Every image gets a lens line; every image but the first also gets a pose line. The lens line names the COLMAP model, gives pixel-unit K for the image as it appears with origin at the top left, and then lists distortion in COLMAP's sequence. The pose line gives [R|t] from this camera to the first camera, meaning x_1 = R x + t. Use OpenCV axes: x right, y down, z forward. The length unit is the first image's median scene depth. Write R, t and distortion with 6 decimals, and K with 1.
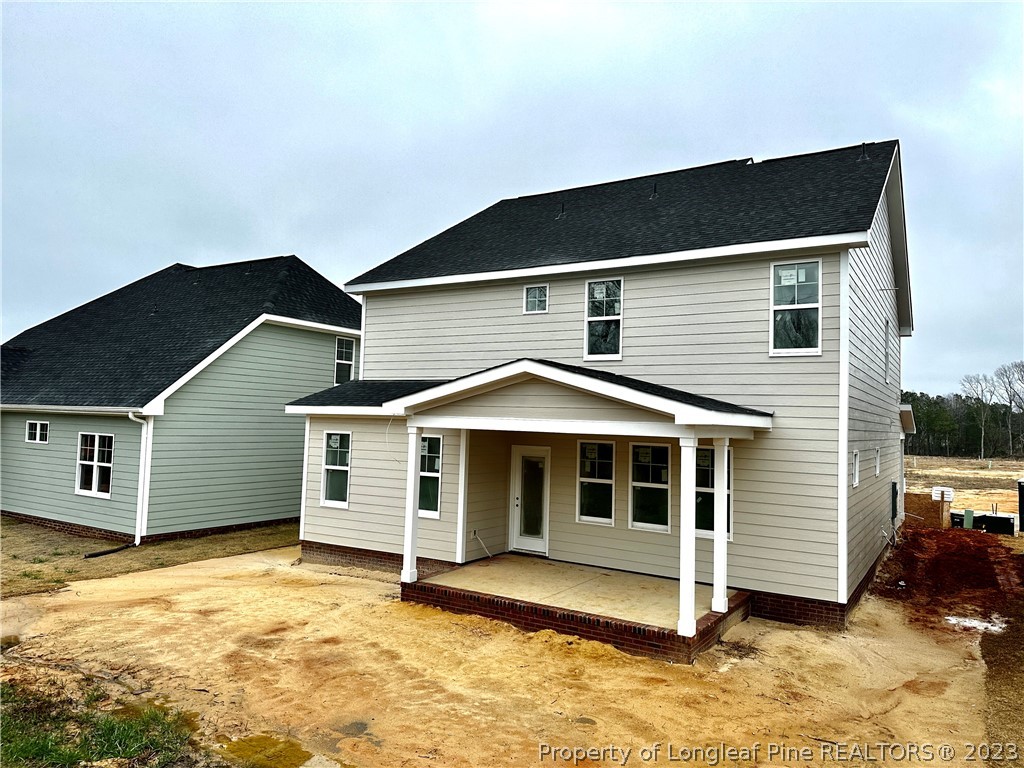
lens RADIAL K [[714.5, 0, 512.0], [0, 714.5, 384.0], [0, 0, 1]] dist [0.070184, -0.123756]
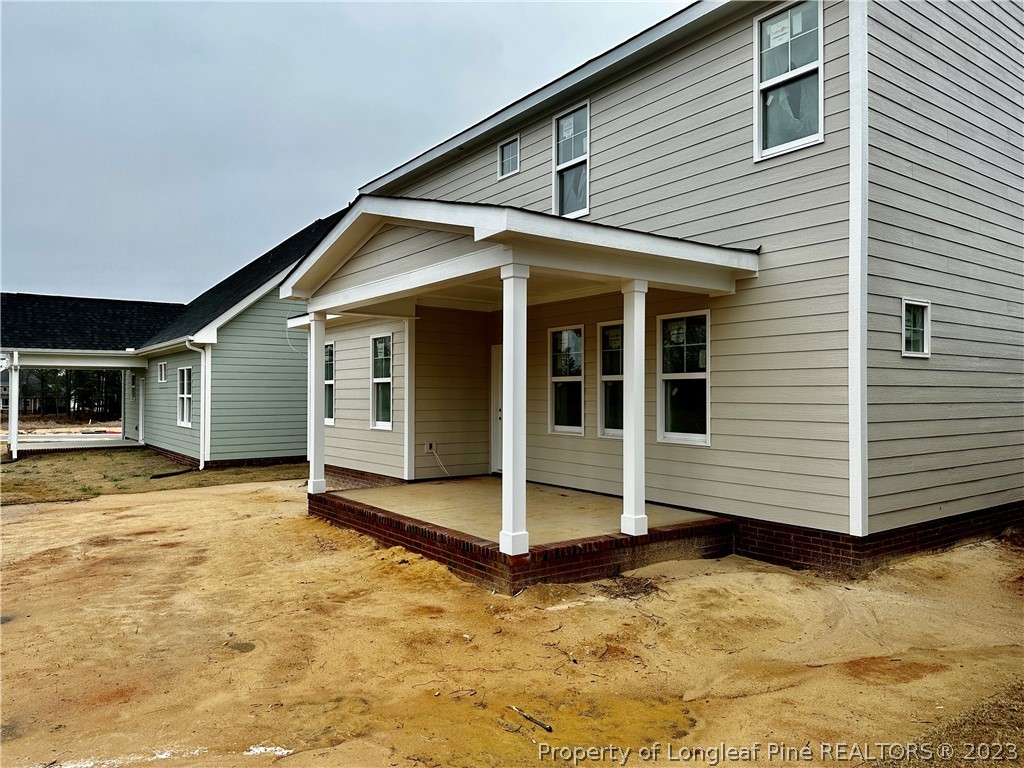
lens RADIAL K [[715.1, 0, 482.2], [0, 715.1, 395.0], [0, 0, 1]] dist [0.081318, -0.157509]
pose [[0.927210, -0.024977, -0.373709, 0.415948], [0.045696, 0.997864, 0.046684, 0.146134], [0.371745, -0.060363, 0.926371, 0.328274]]
